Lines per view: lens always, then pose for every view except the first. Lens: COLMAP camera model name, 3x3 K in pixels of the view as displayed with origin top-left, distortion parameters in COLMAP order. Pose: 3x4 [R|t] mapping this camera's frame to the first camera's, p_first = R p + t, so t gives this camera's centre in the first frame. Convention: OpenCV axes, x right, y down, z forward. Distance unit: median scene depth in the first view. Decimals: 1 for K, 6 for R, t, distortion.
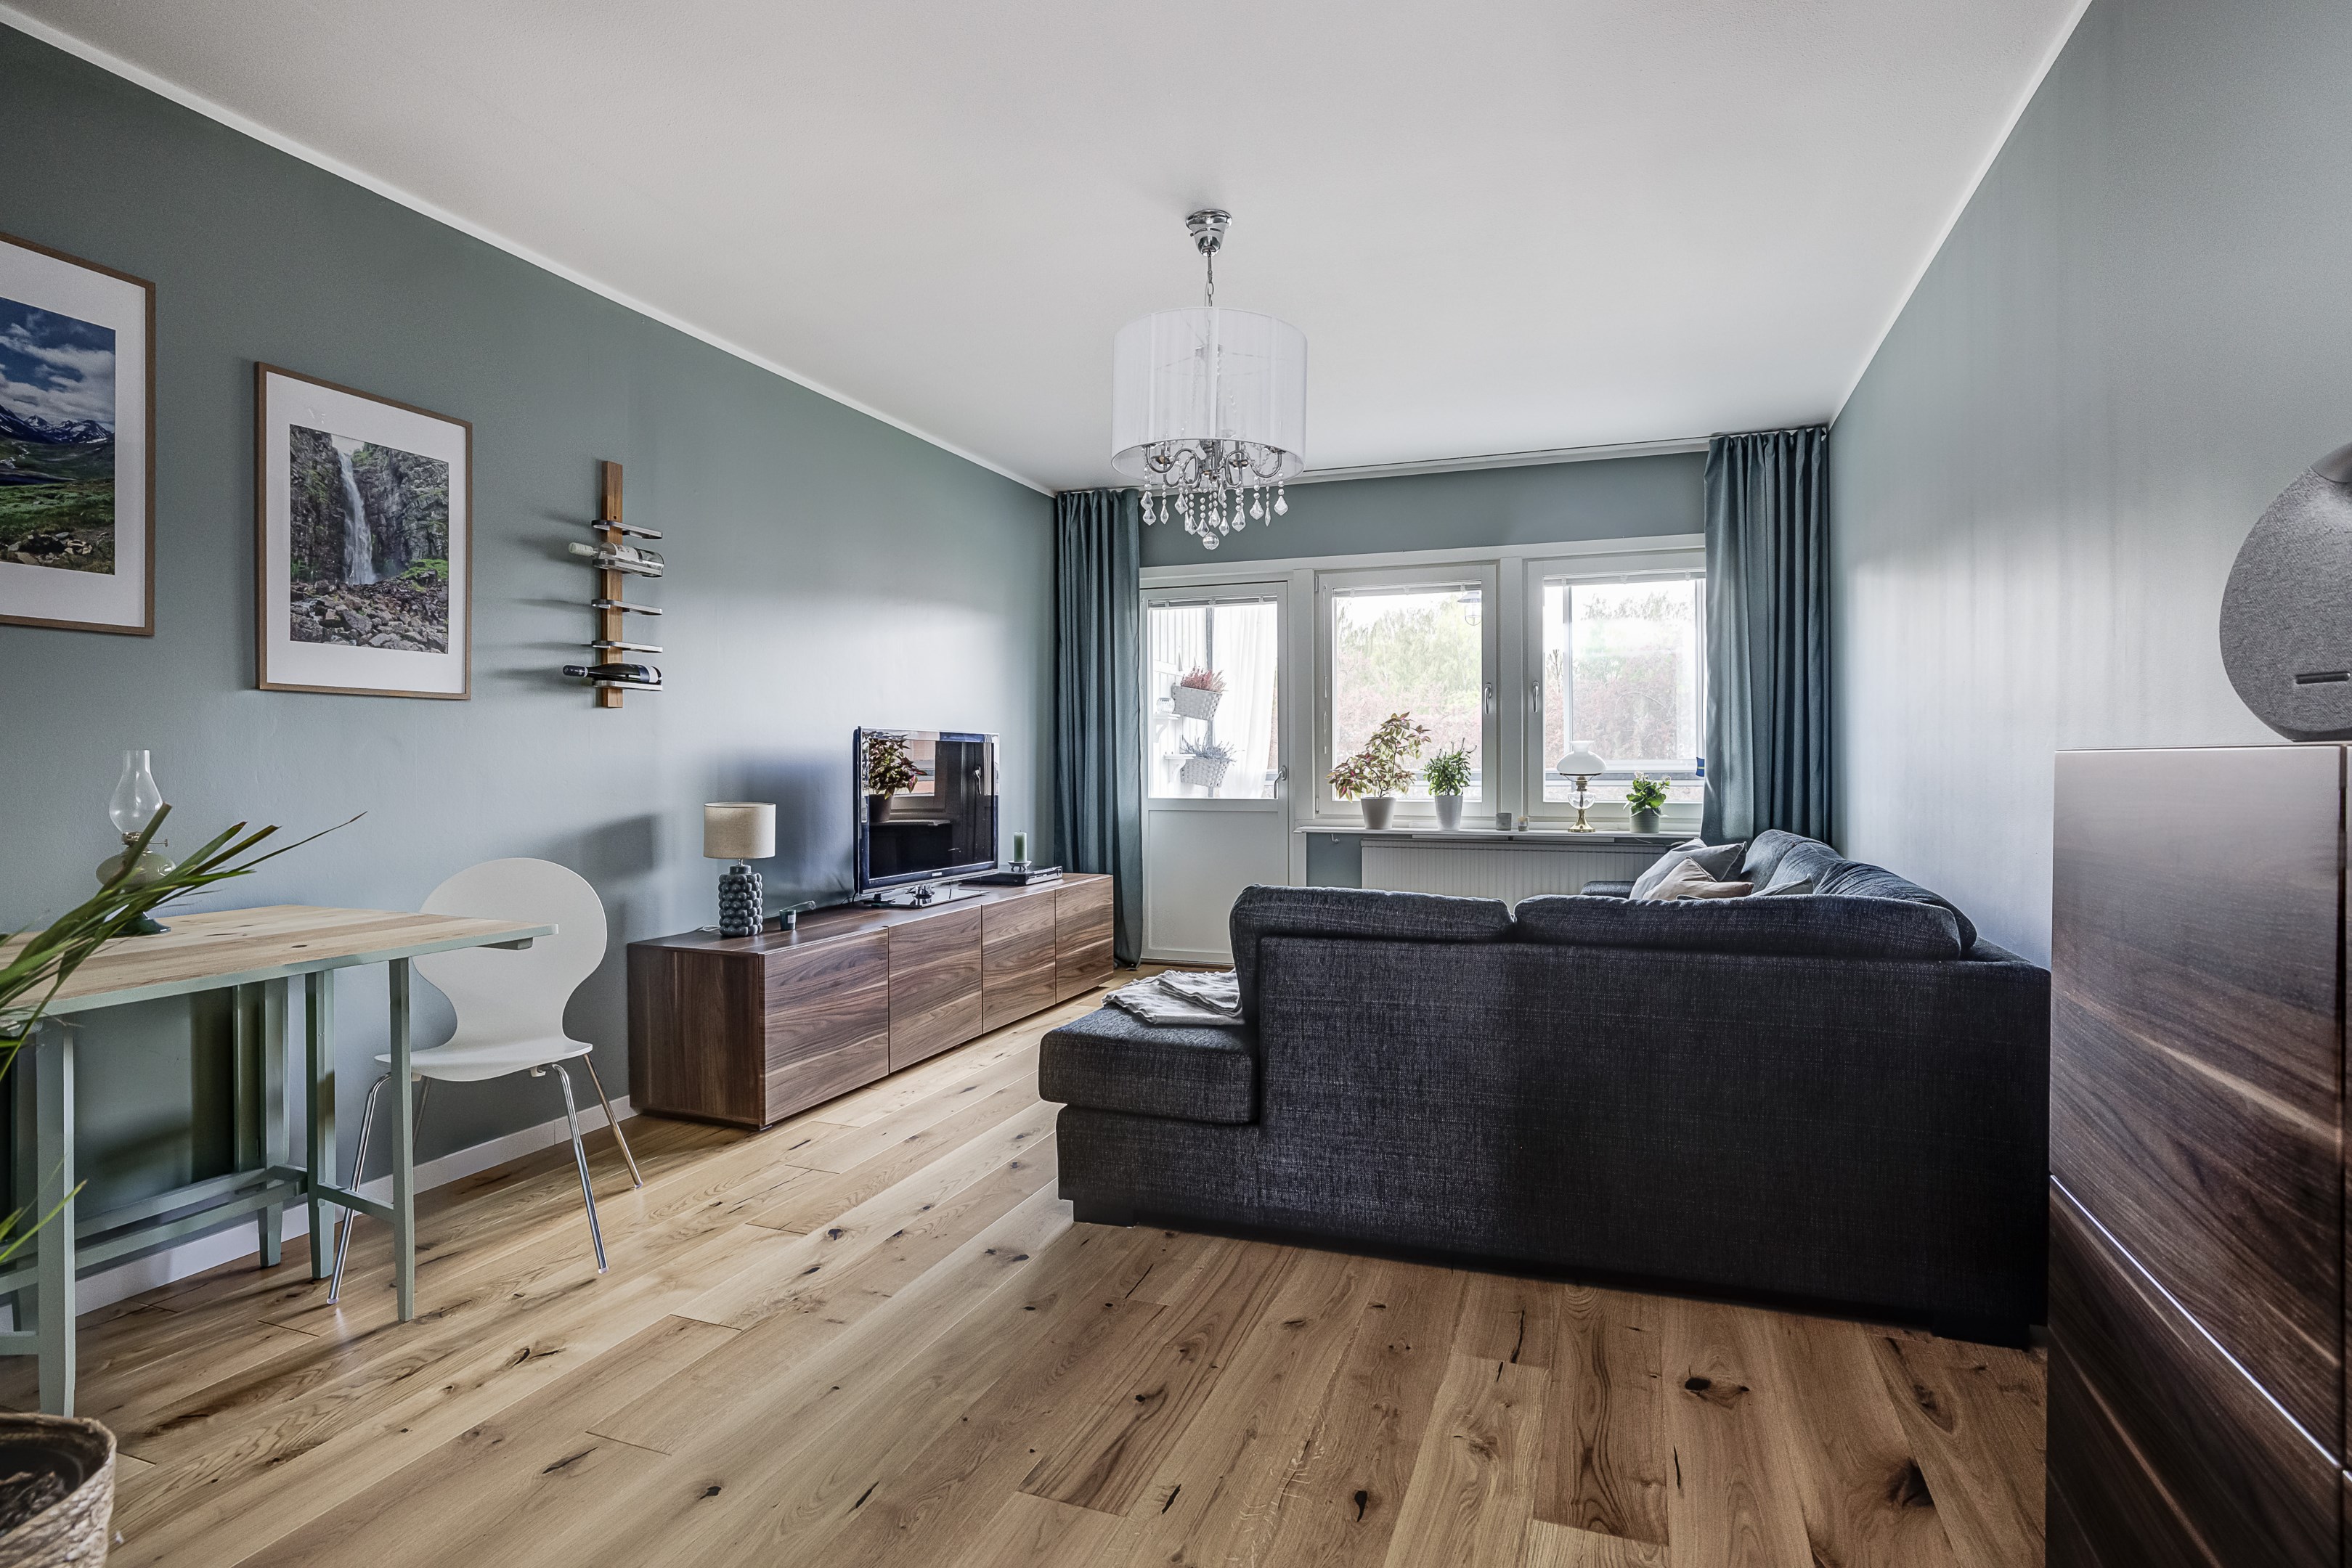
lens RADIAL K [[1203.5, 0, 1187.3], [0, 1203.5, 768.6], [0, 0, 1]] dist [0.002205, 0.003084]
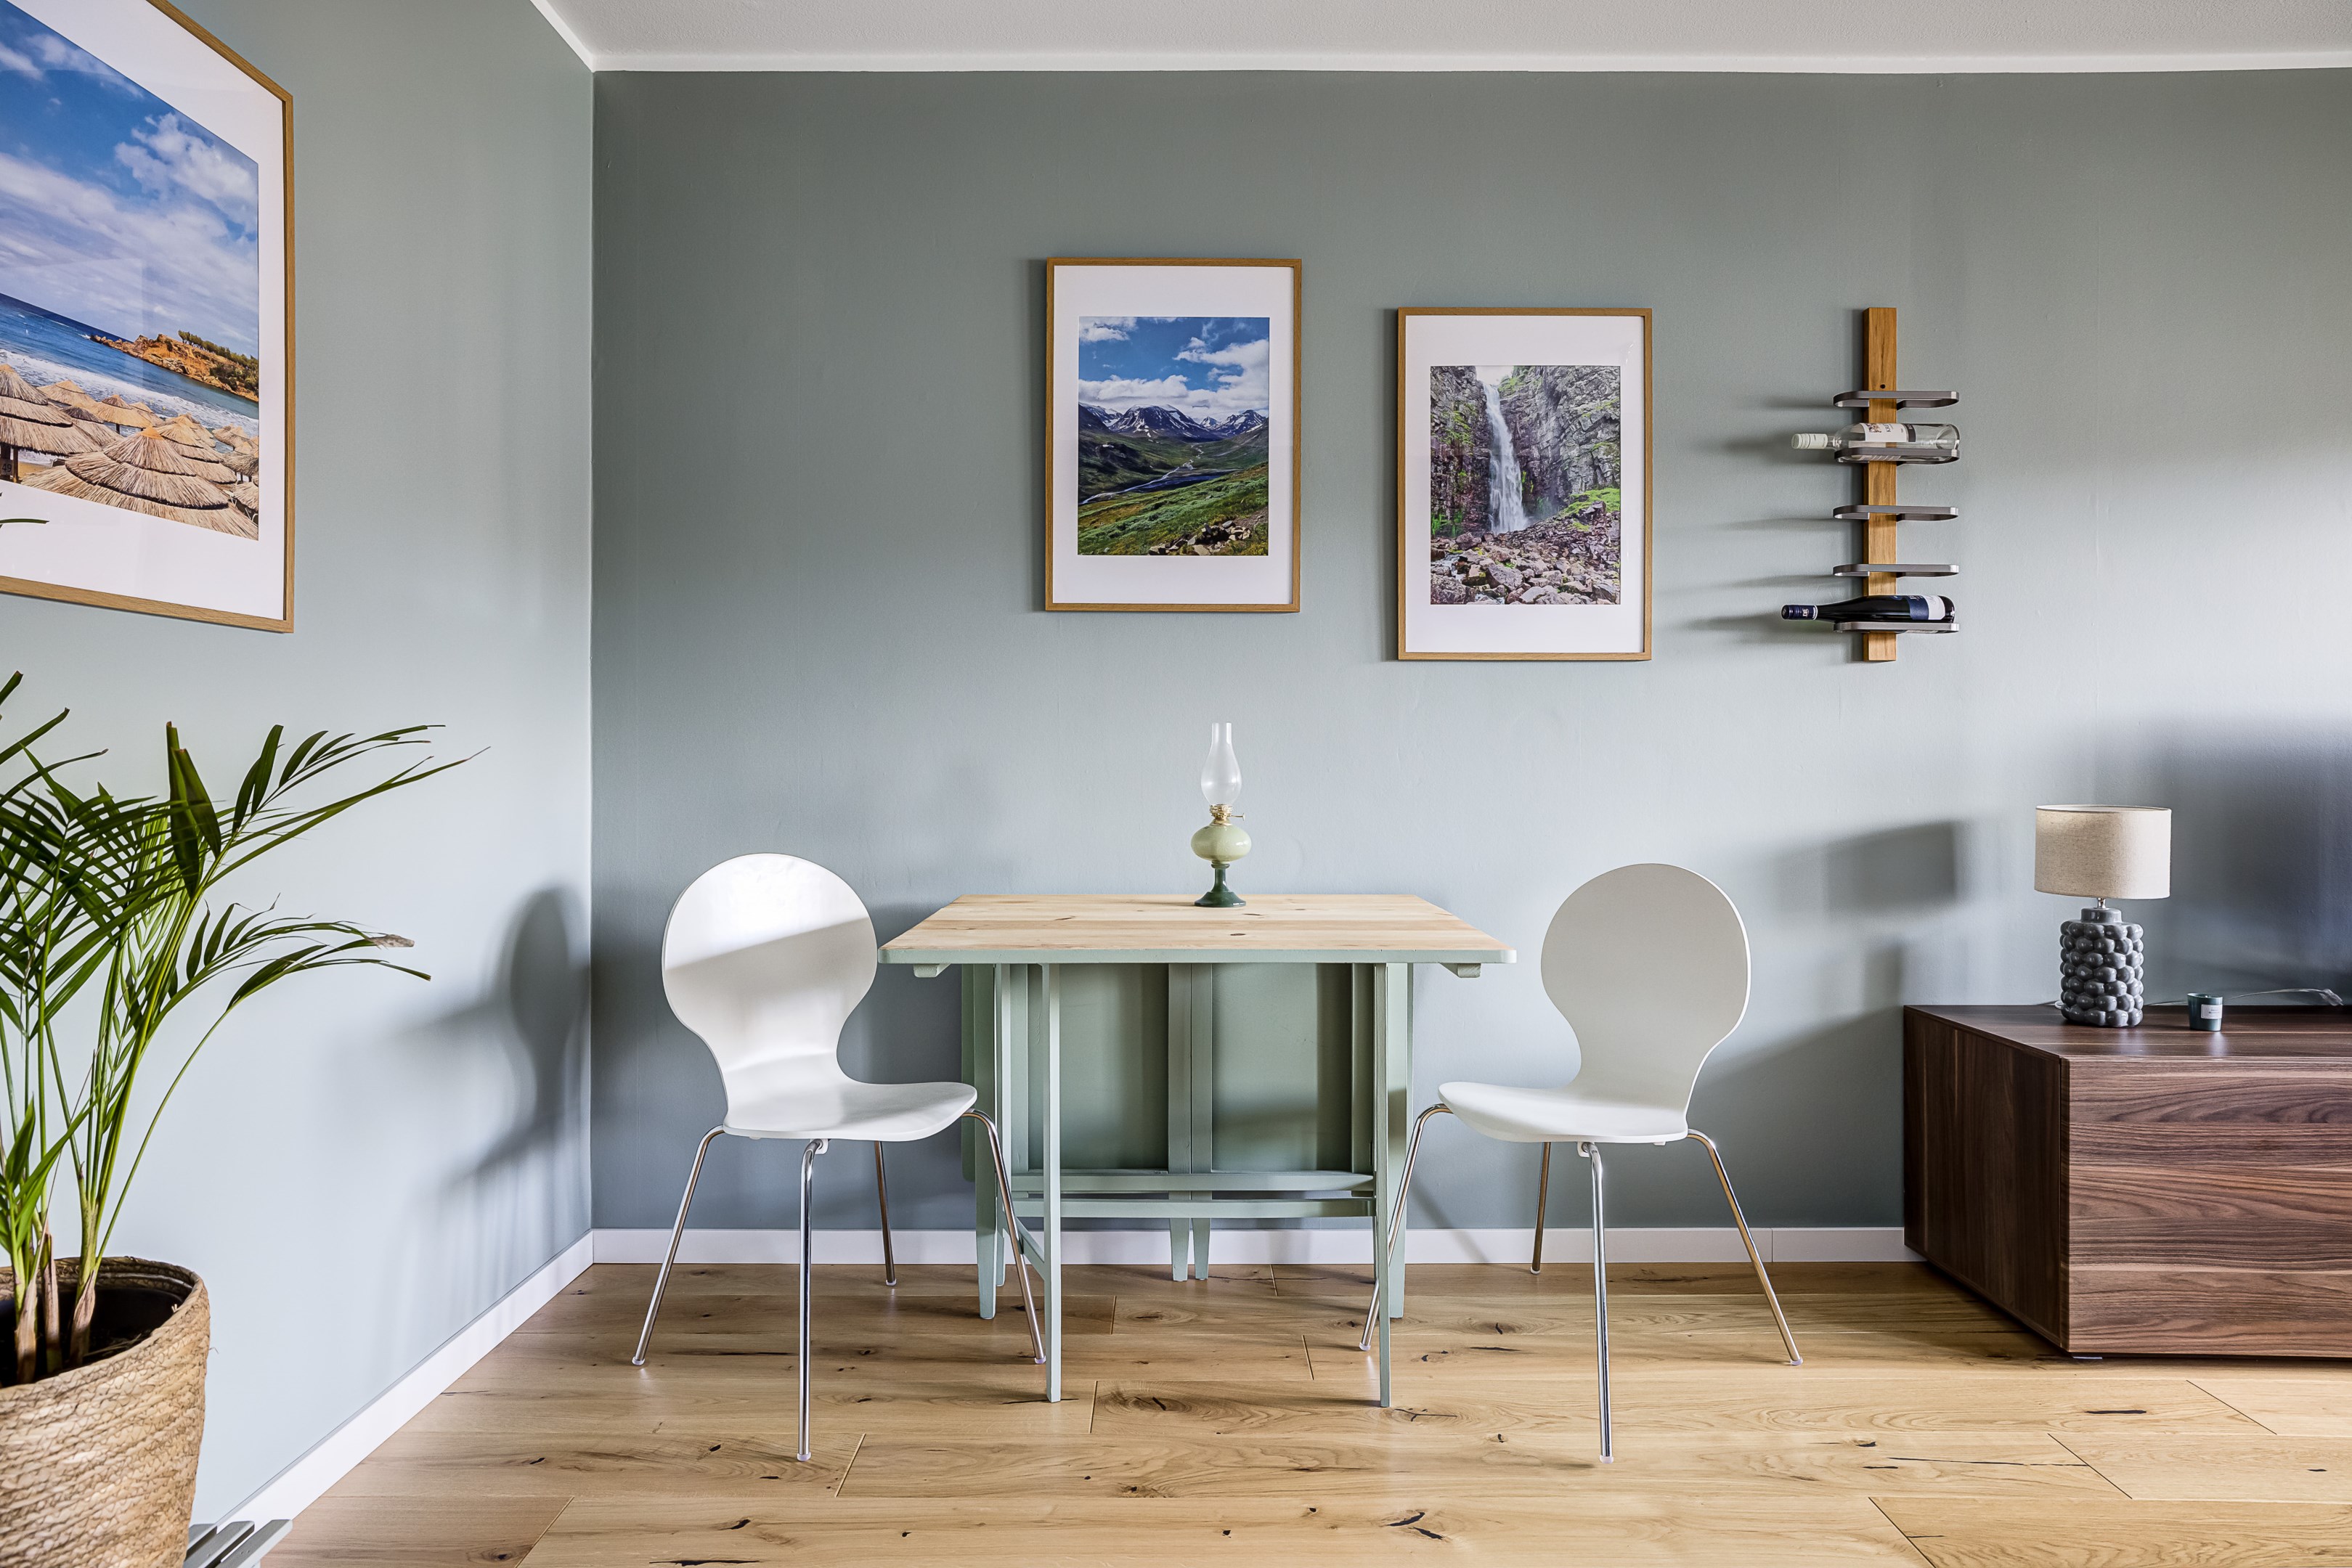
lens RADIAL K [[1371.4, 0, 1178.6], [0, 1371.4, 768.9], [0, 0, 1]] dist [-0.003658, 0.008976]
pose [[0.354430, 0.000402, -0.935083, 0.109071], [-0.006759, 0.999975, -0.002132, 0.014897], [0.935058, 0.007076, 0.354424, 0.321944]]
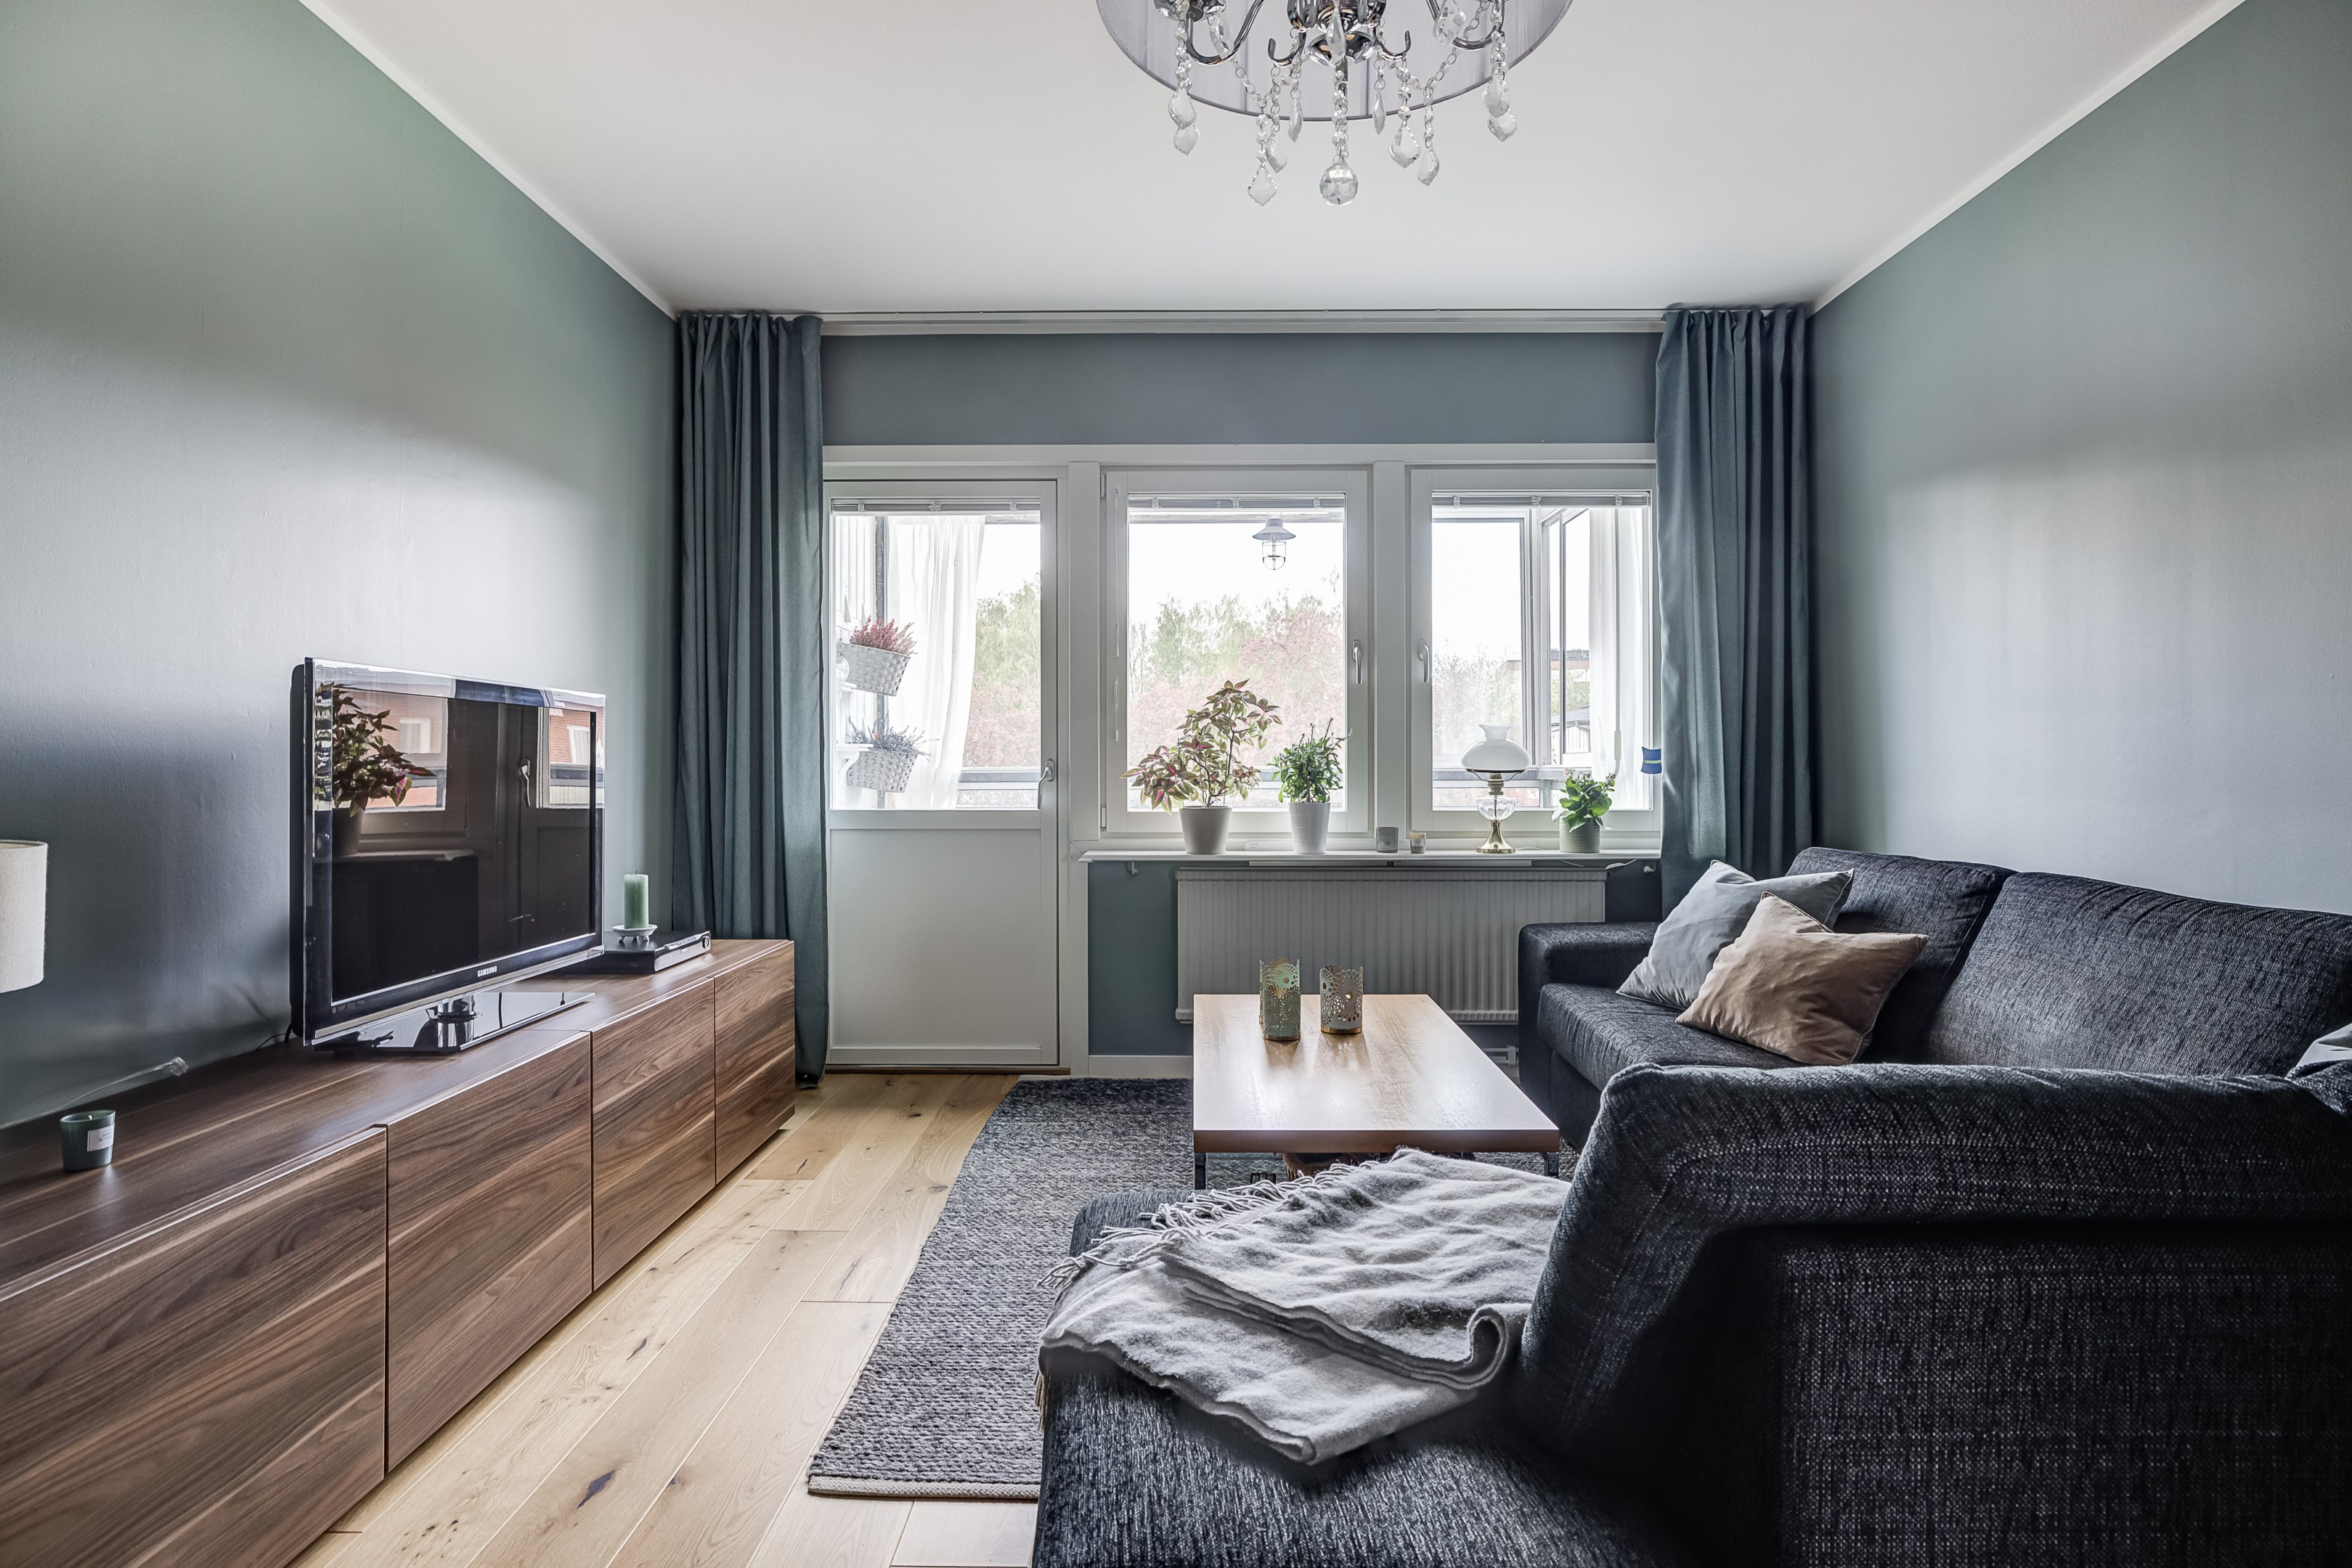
lens RADIAL K [[1275.4, 0, 1169.4], [0, 1275.4, 758.4], [0, 0, 1]] dist [-0.002928, 0.010703]
pose [[0.943249, 0.002755, 0.332076, -0.146741], [0.000900, 0.999941, -0.010852, 0.007753], [-0.332086, 0.010535, 0.943190, 0.512941]]
